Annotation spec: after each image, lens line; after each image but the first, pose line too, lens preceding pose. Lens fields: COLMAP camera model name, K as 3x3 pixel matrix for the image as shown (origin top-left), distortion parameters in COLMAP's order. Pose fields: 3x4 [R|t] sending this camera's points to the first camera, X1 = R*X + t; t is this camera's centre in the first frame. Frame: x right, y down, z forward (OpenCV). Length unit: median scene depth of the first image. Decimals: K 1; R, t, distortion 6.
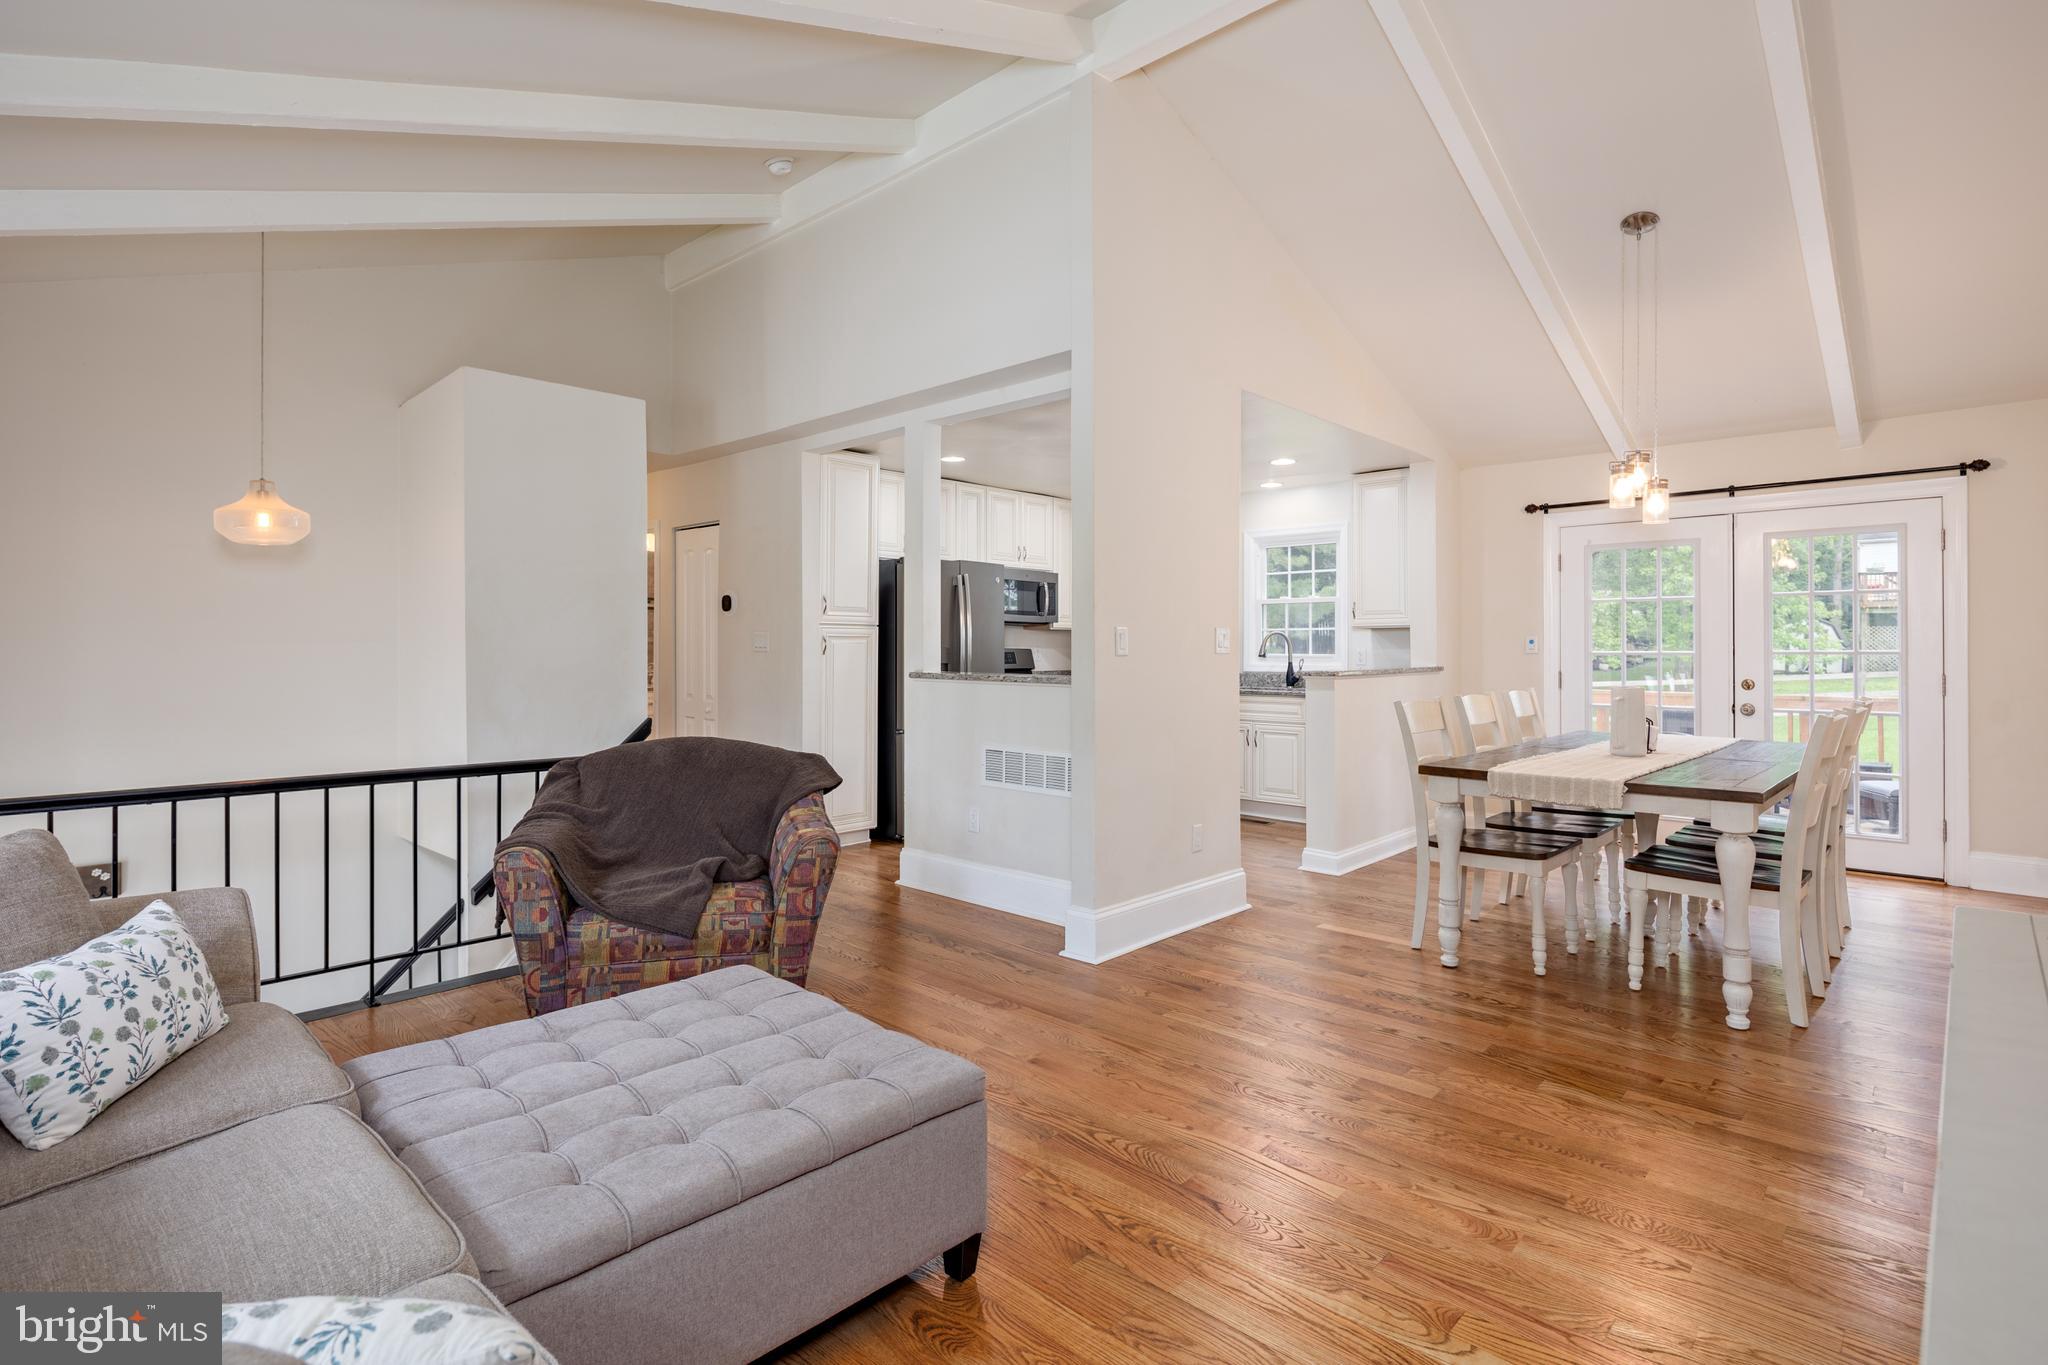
lens RADIAL K [[1004.2, 0, 1031.3], [0, 1004.2, 674.7], [0, 0, 1]] dist [-0.000796, -0.000107]
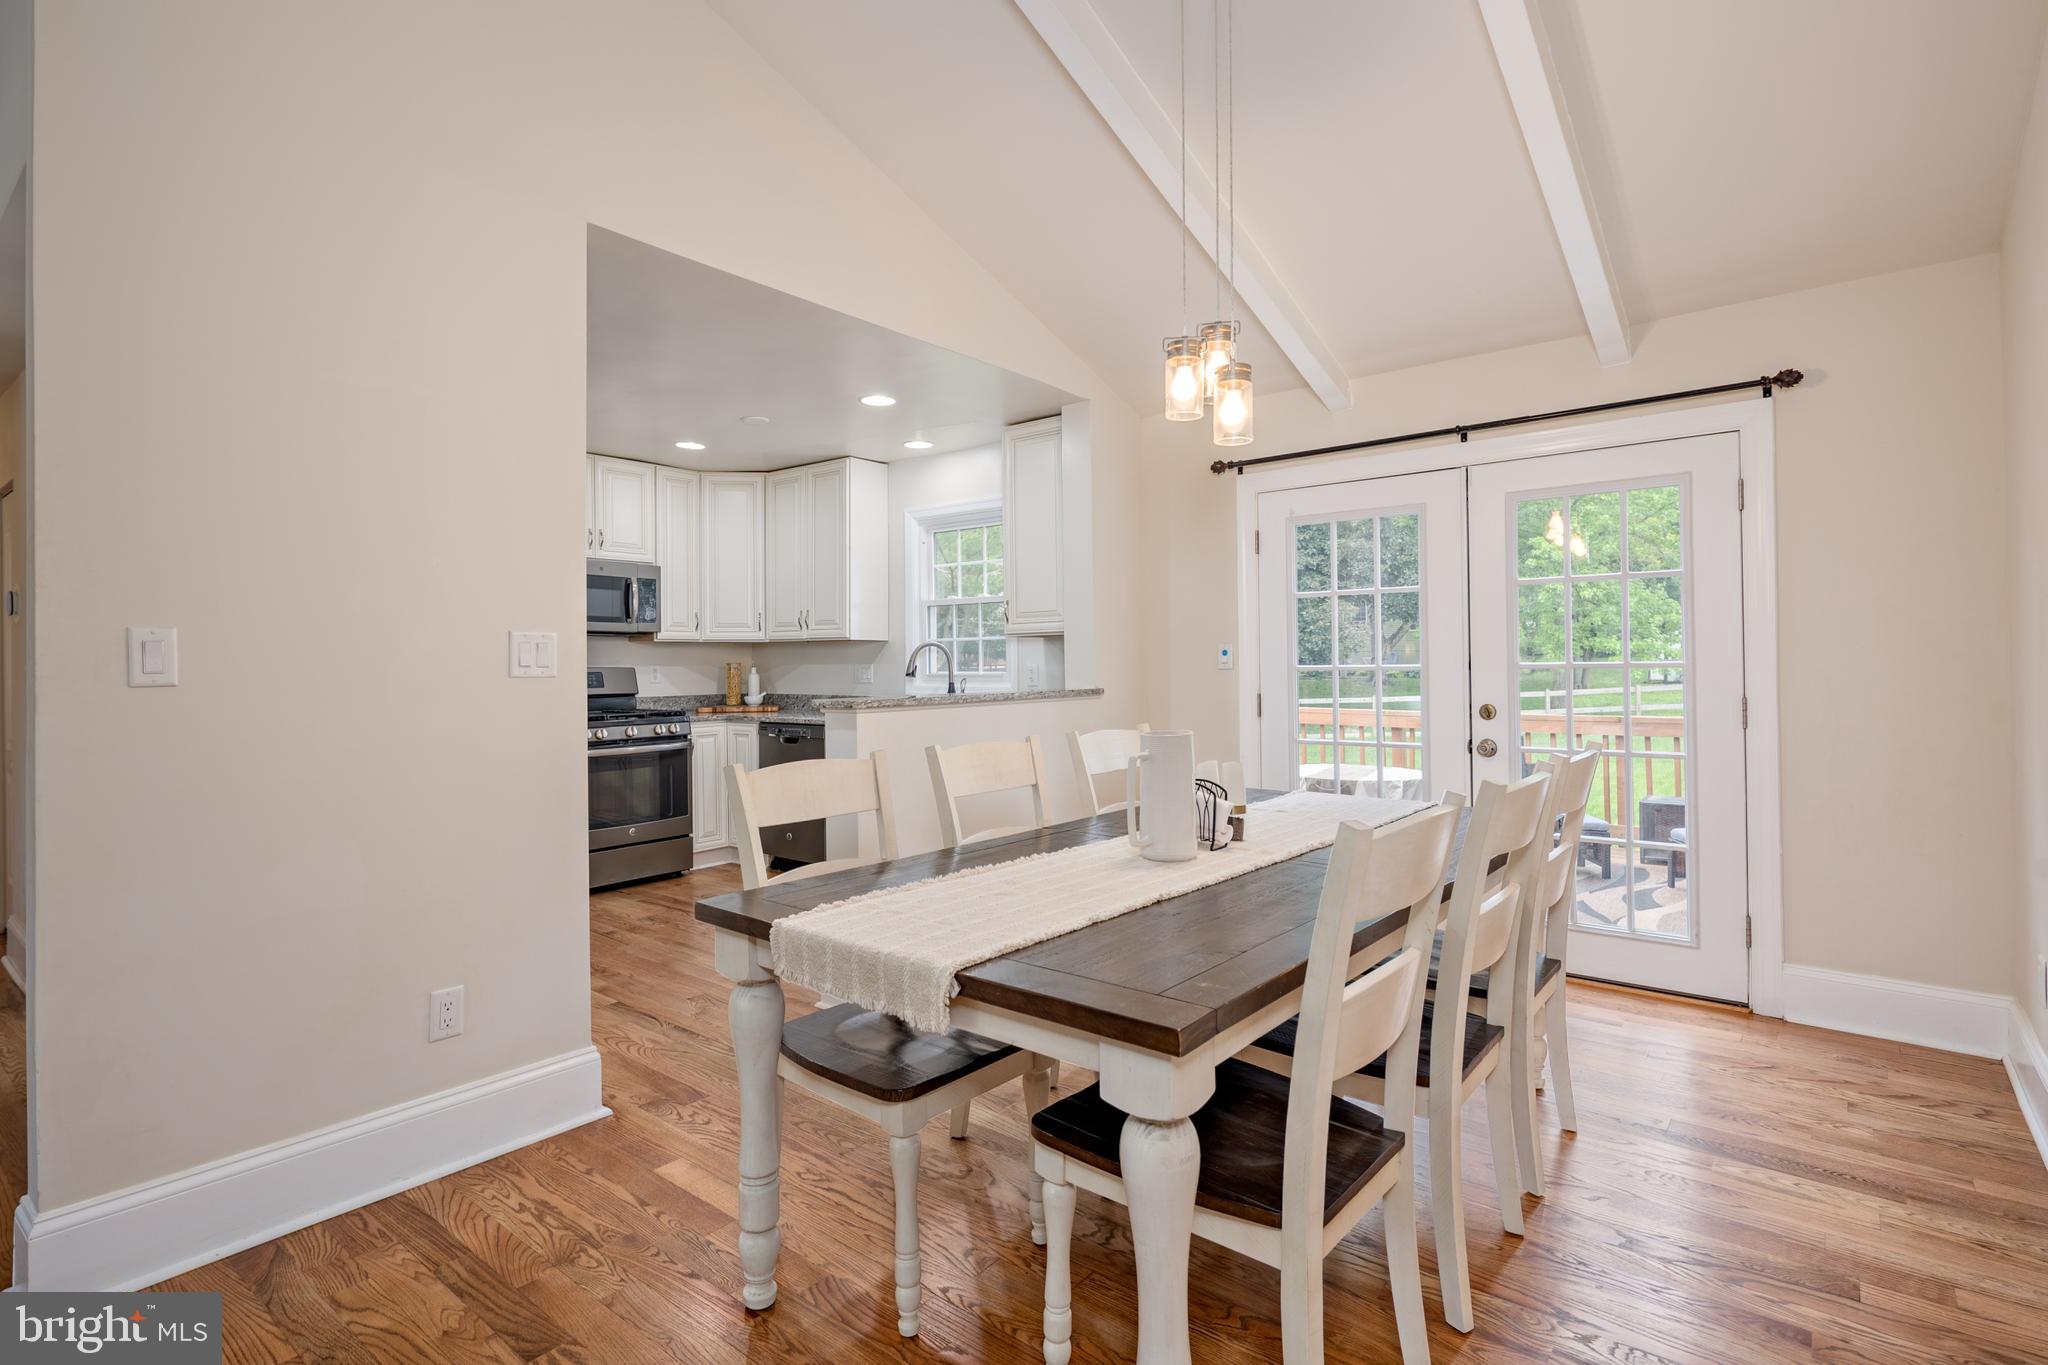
lens RADIAL K [[1003.0, 0, 1028.7], [0, 1003.0, 684.1], [0, 0, 1]] dist [0.001163, 0.000279]
pose [[0.997304, -0.009938, 0.072705, 0.386028], [0.010376, 0.999930, -0.005658, -0.009585], [-0.072644, 0.006398, 0.997337, 0.368965]]
